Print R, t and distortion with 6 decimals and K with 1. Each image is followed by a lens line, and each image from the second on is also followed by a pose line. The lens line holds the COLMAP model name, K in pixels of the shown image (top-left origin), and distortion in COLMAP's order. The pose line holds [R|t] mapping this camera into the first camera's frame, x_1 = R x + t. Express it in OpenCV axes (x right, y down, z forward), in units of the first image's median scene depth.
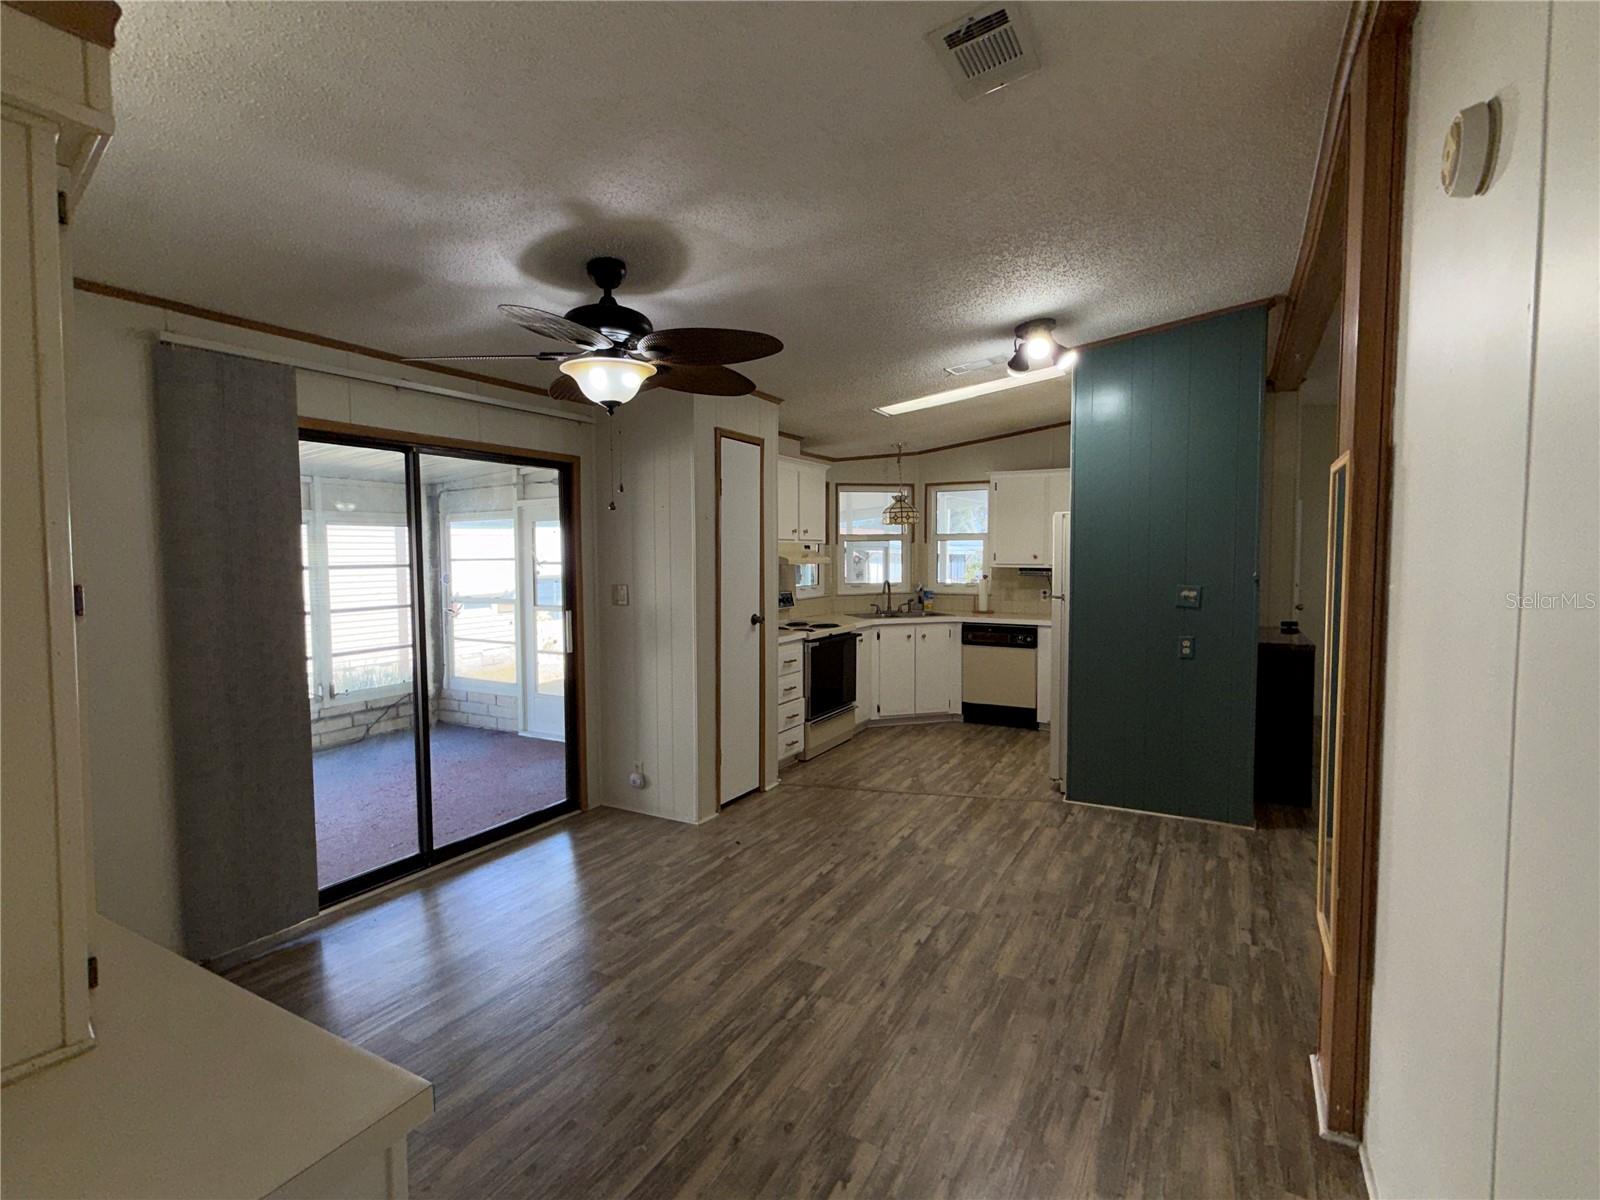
lens RADIAL K [[767.1, 0, 811.8], [0, 767.1, 590.9], [0, 0, 1]] dist [-0.002870, -0.000826]
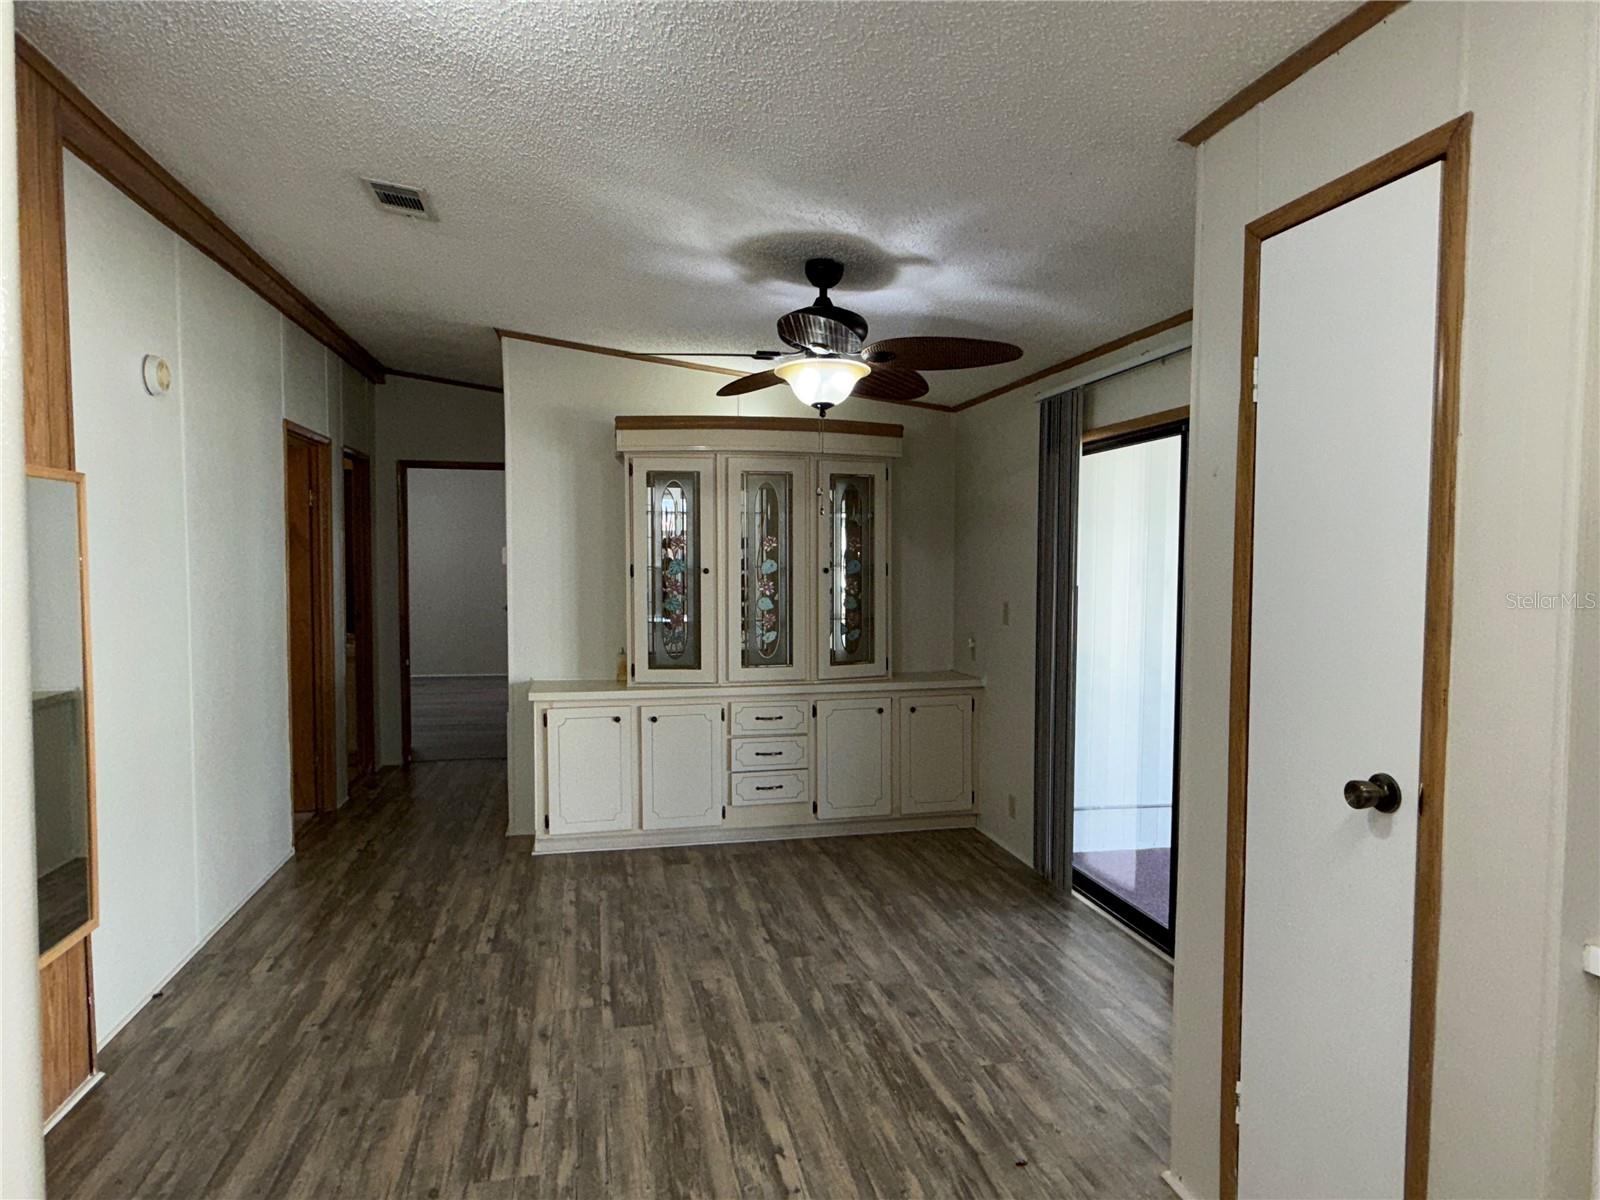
lens RADIAL K [[953.0, 0, 790.8], [0, 953.0, 598.7], [0, 0, 1]] dist [-0.005579, 0.001053]
pose [[-0.768604, 0.030156, -0.639013, 0.503023], [-0.030671, 0.996003, 0.083894, -0.092381], [0.638989, 0.084080, -0.764607, 1.763388]]
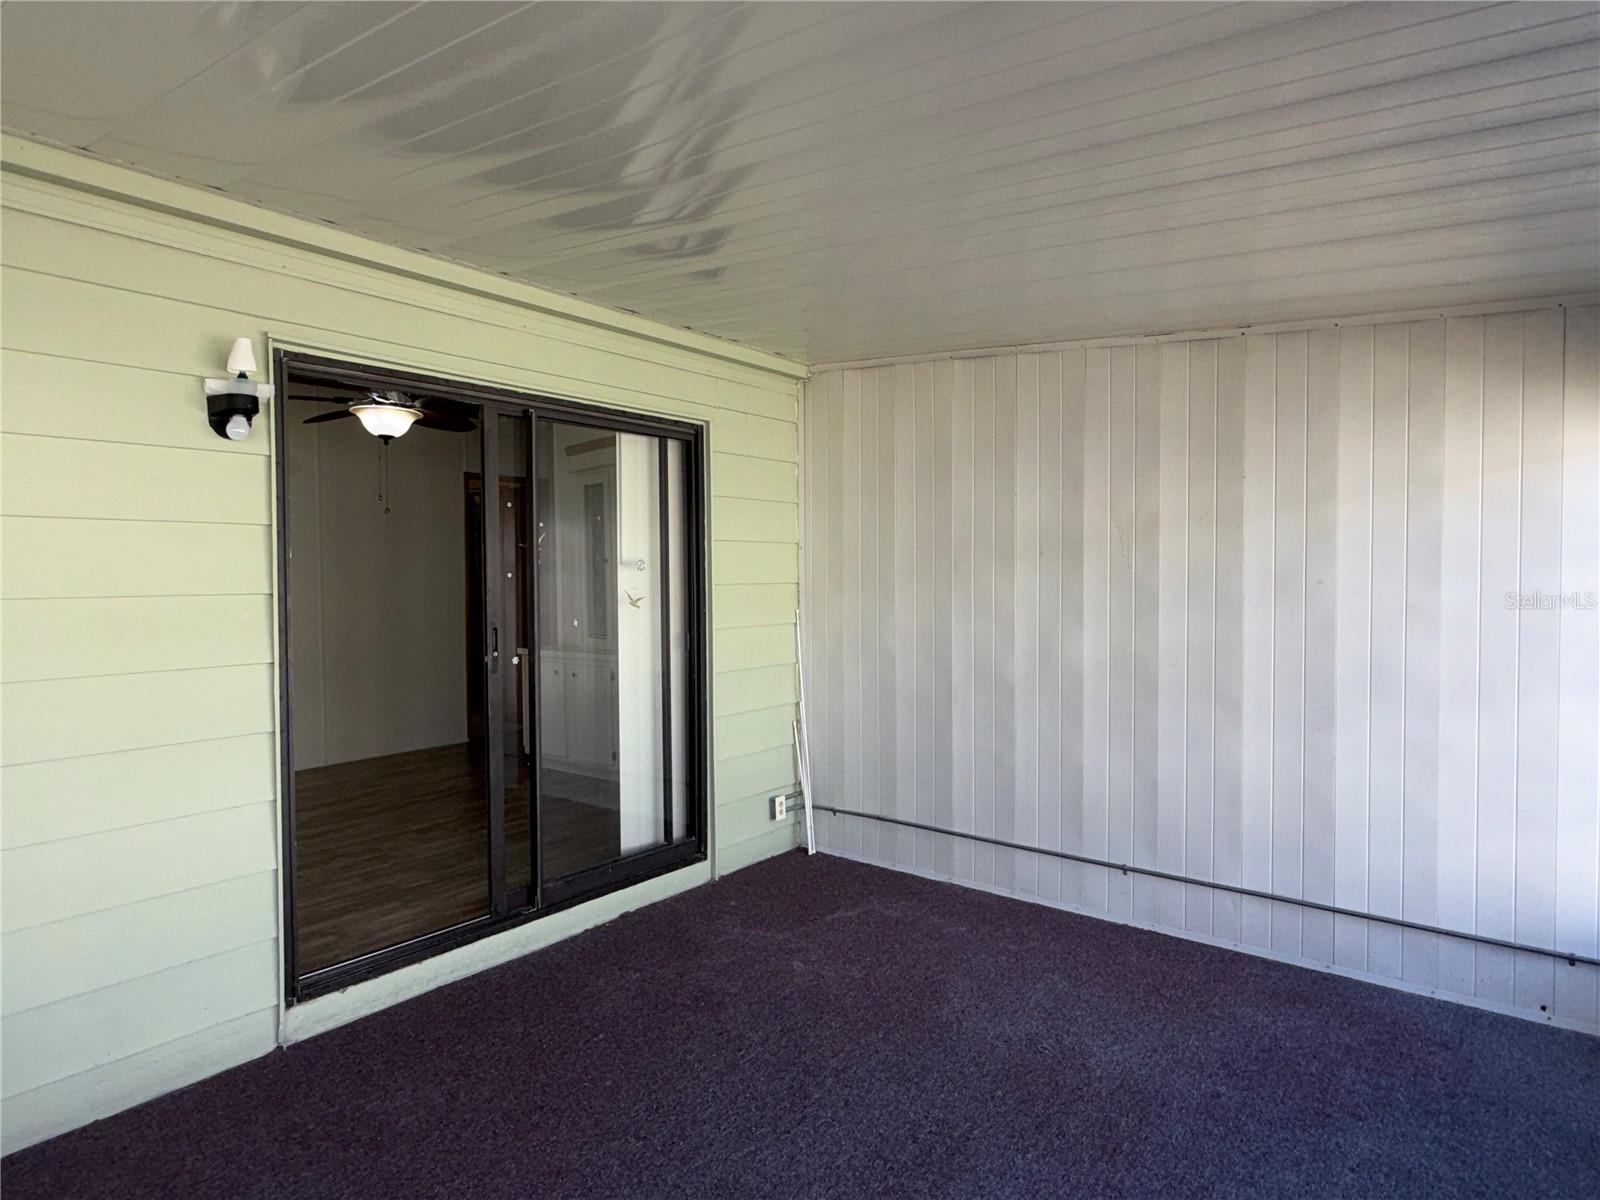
lens RADIAL K [[953.0, 0, 795.6], [0, 953.0, 596.8], [0, 0, 1]] dist [-0.005579, 0.001053]
pose [[-0.988943, -0.001721, 0.148288, -1.139685], [0.009866, 0.996953, 0.077374, -0.077730], [-0.147969, 0.077981, -0.985913, 2.394345]]
